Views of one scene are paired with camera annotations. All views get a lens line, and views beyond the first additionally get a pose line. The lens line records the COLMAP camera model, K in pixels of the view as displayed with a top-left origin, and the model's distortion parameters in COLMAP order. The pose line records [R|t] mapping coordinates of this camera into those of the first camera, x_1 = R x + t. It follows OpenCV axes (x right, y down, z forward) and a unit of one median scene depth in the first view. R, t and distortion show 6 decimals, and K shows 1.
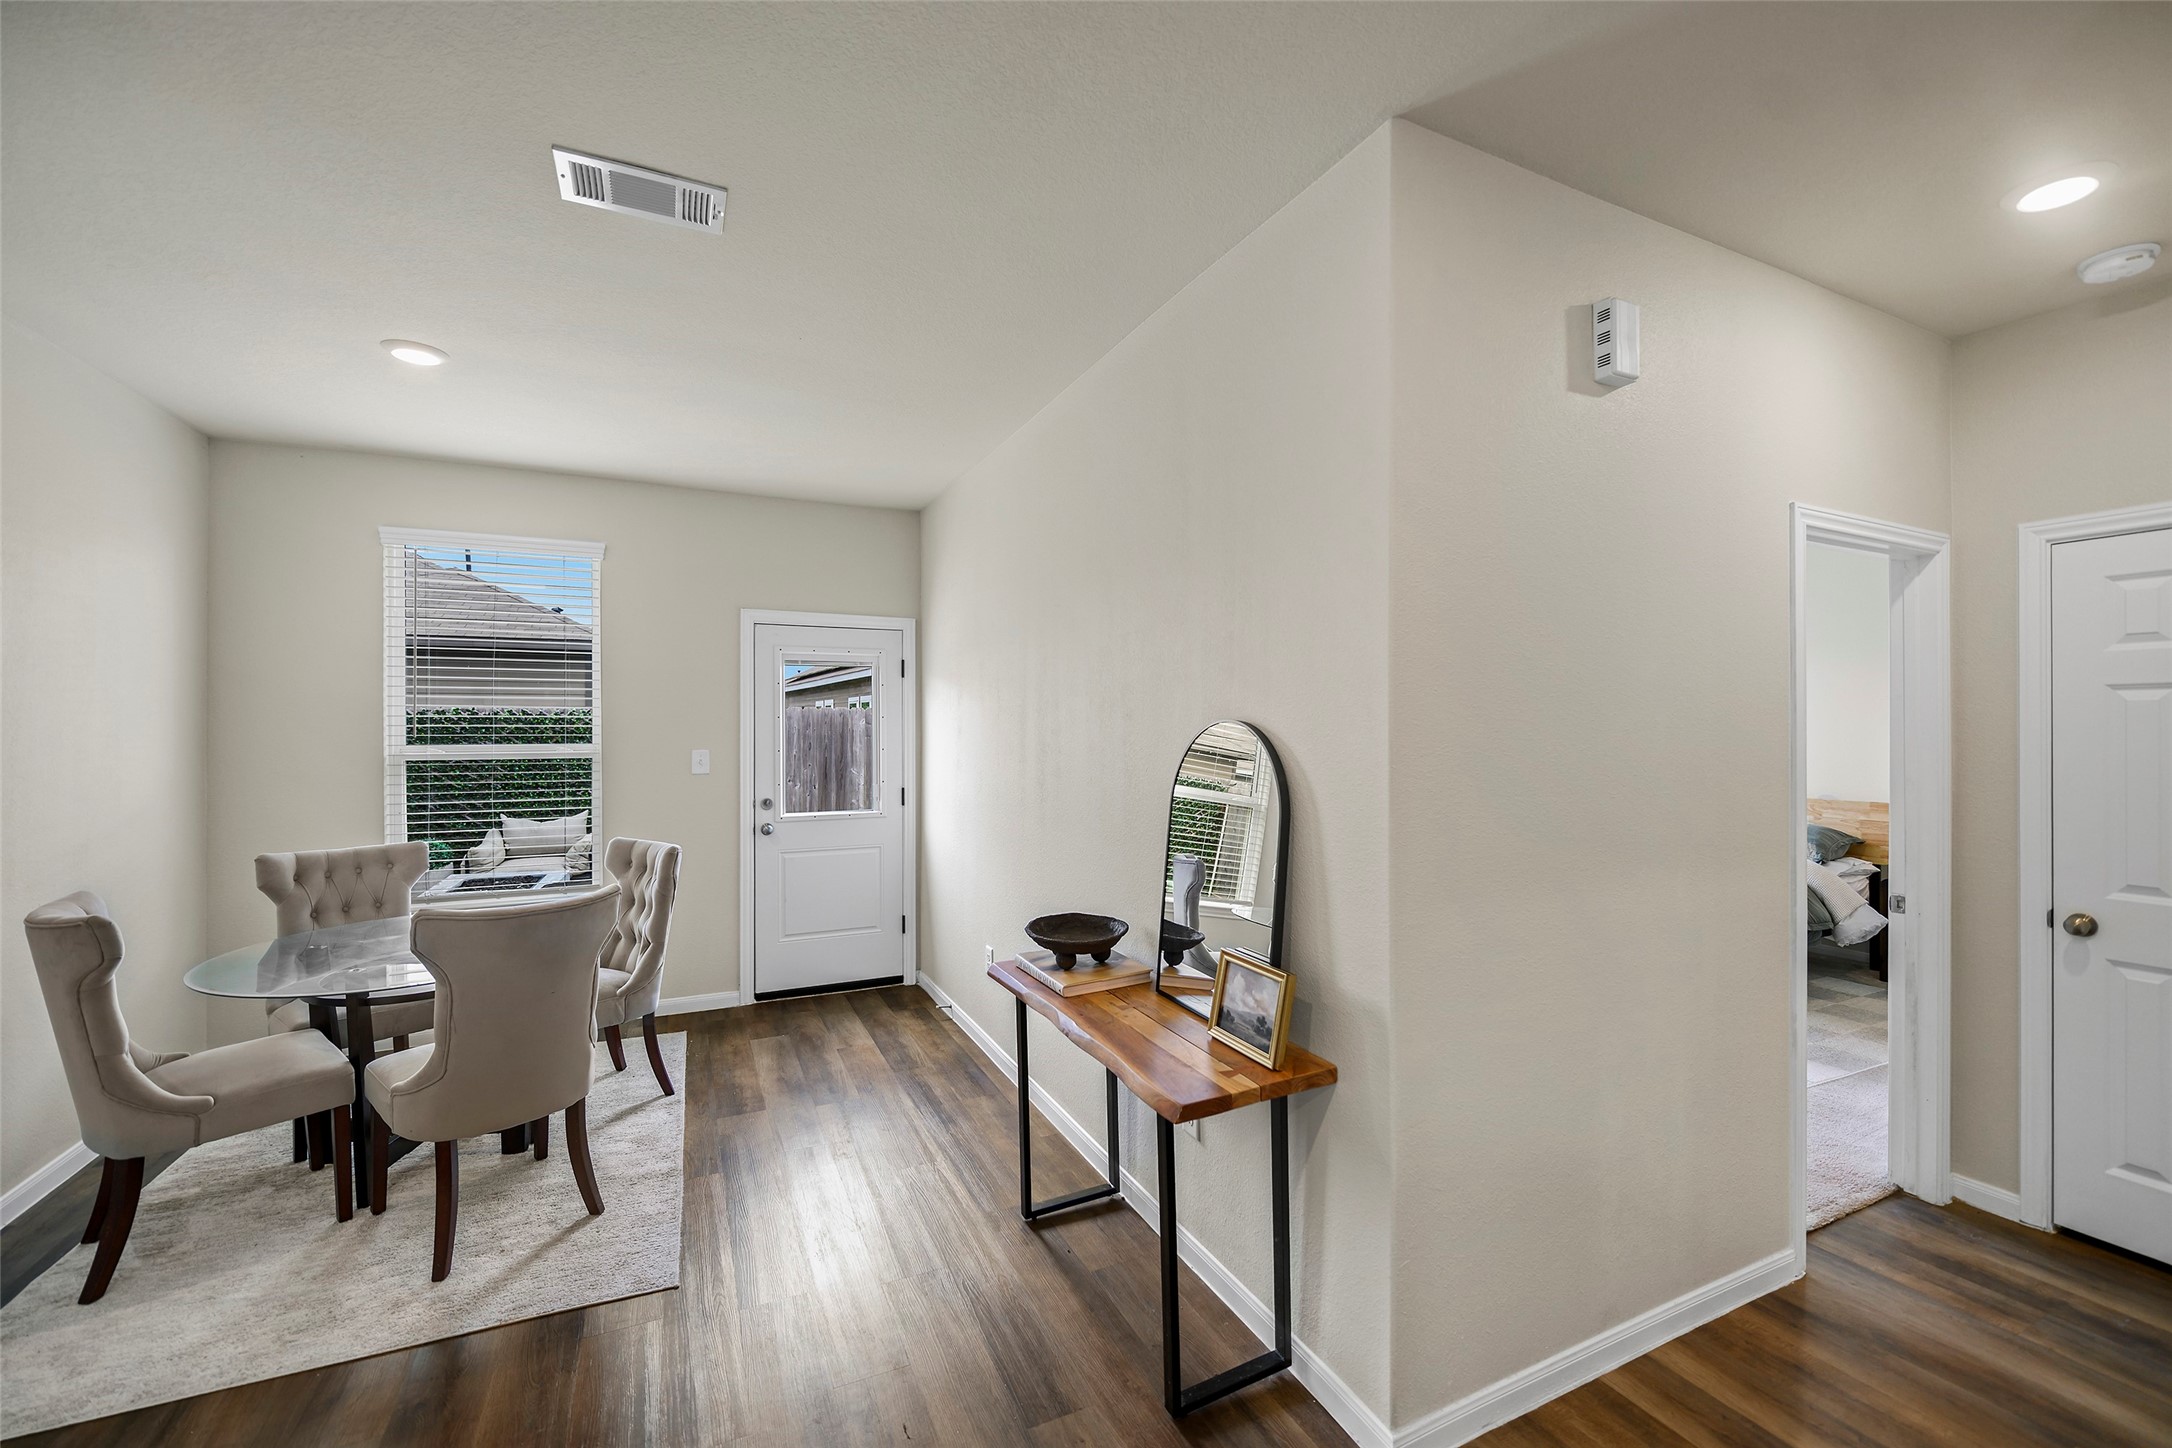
lens RADIAL K [[883.7, 0, 1093.7], [0, 883.7, 723.8], [0, 0, 1]] dist [-0.002855, -0.000611]
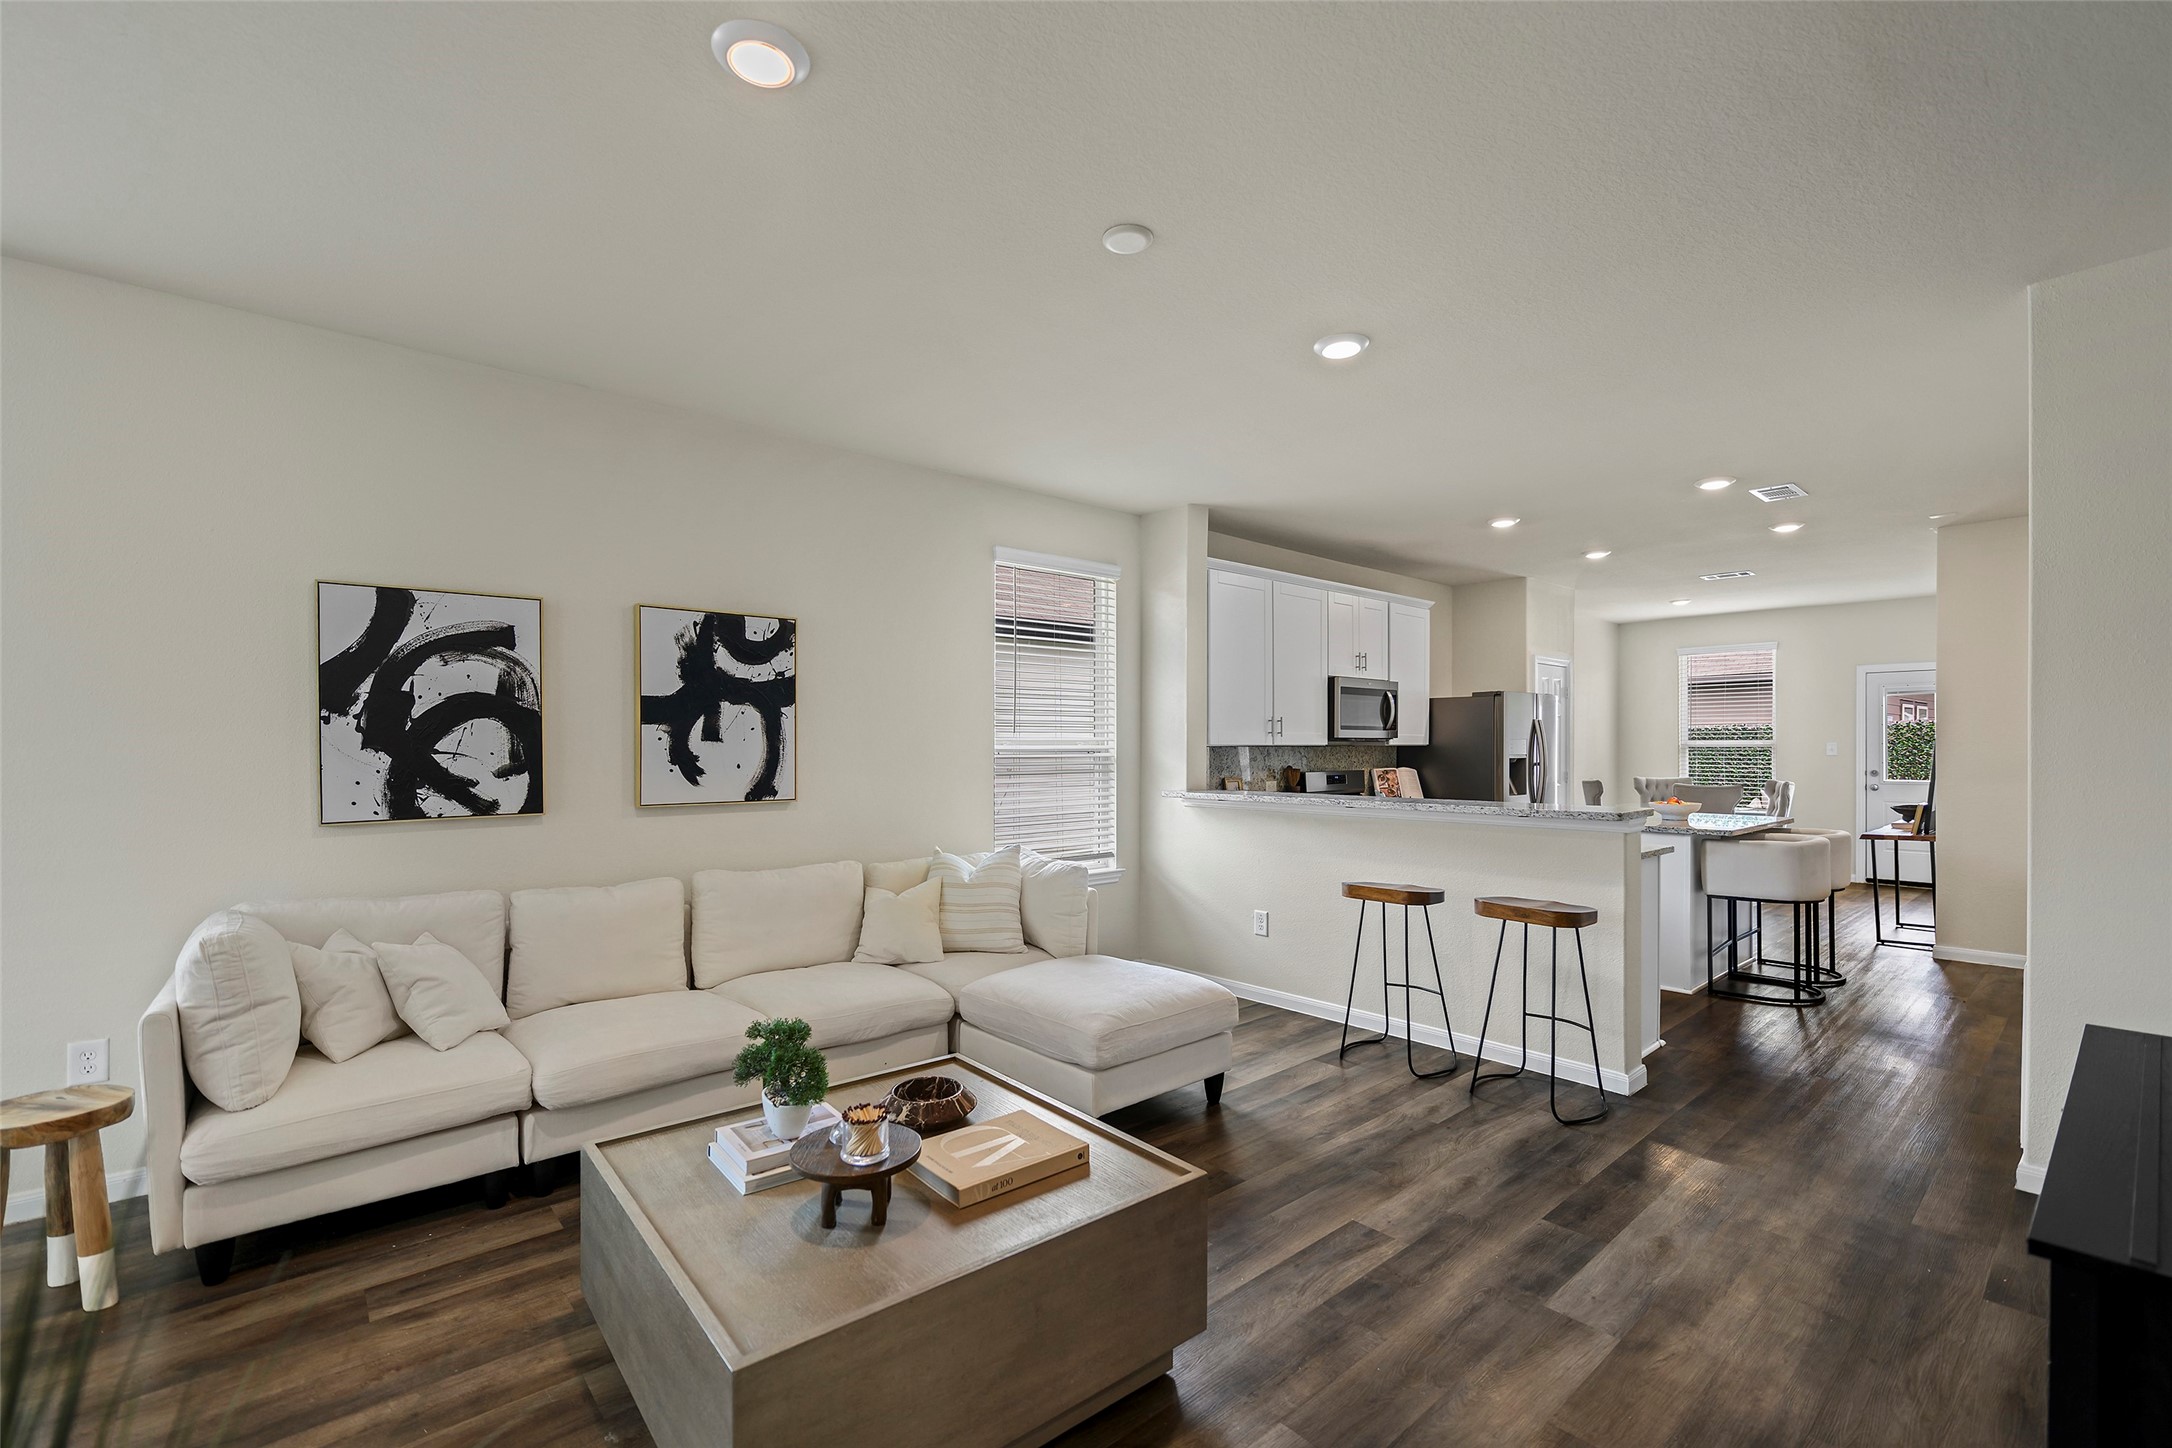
lens RADIAL K [[926.9, 0, 1085.9], [0, 926.9, 747.3], [0, 0, 1]] dist [-0.003738, -0.000258]
pose [[0.270908, 0.002133, -0.962603, 1.344741], [0.003216, 0.999990, 0.003121, 0.035836], [0.962600, -0.003941, 0.270898, -1.406065]]
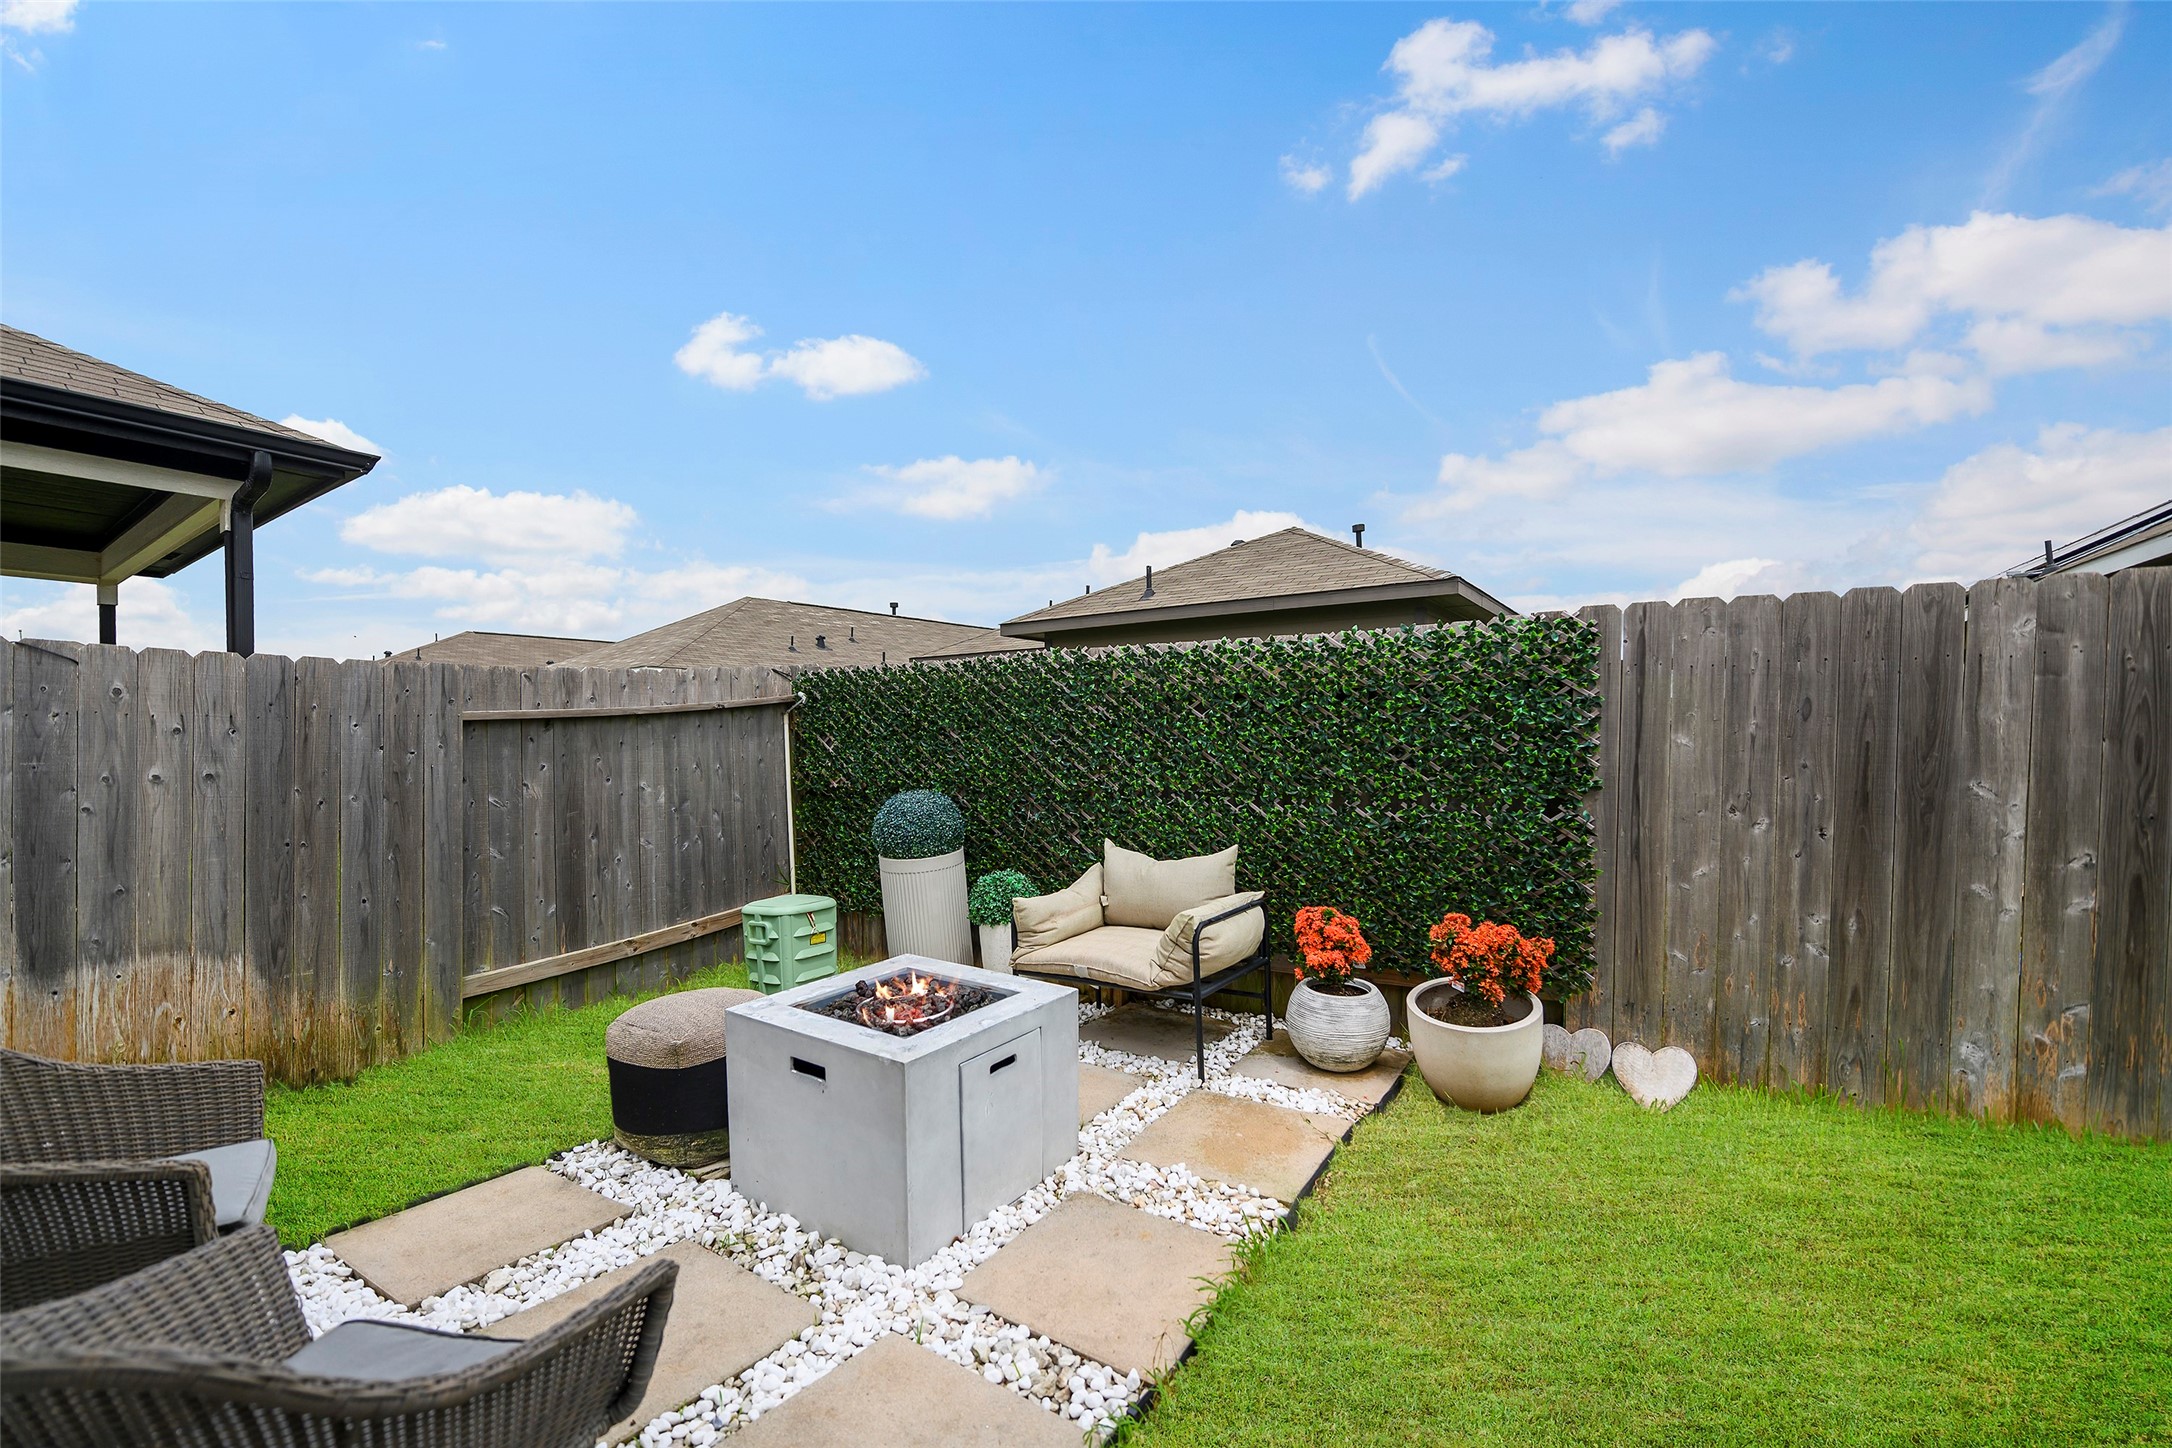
lens RADIAL K [[896.4, 0, 1083.8], [0, 896.4, 767.6], [0, 0, 1]] dist [-0.000957, -0.000110]
pose [[0.540161, 0.023592, -0.841231, -0.458134], [0.000491, 0.999598, 0.028349, 0.092953], [0.841562, -0.015726, 0.539932, 1.466792]]
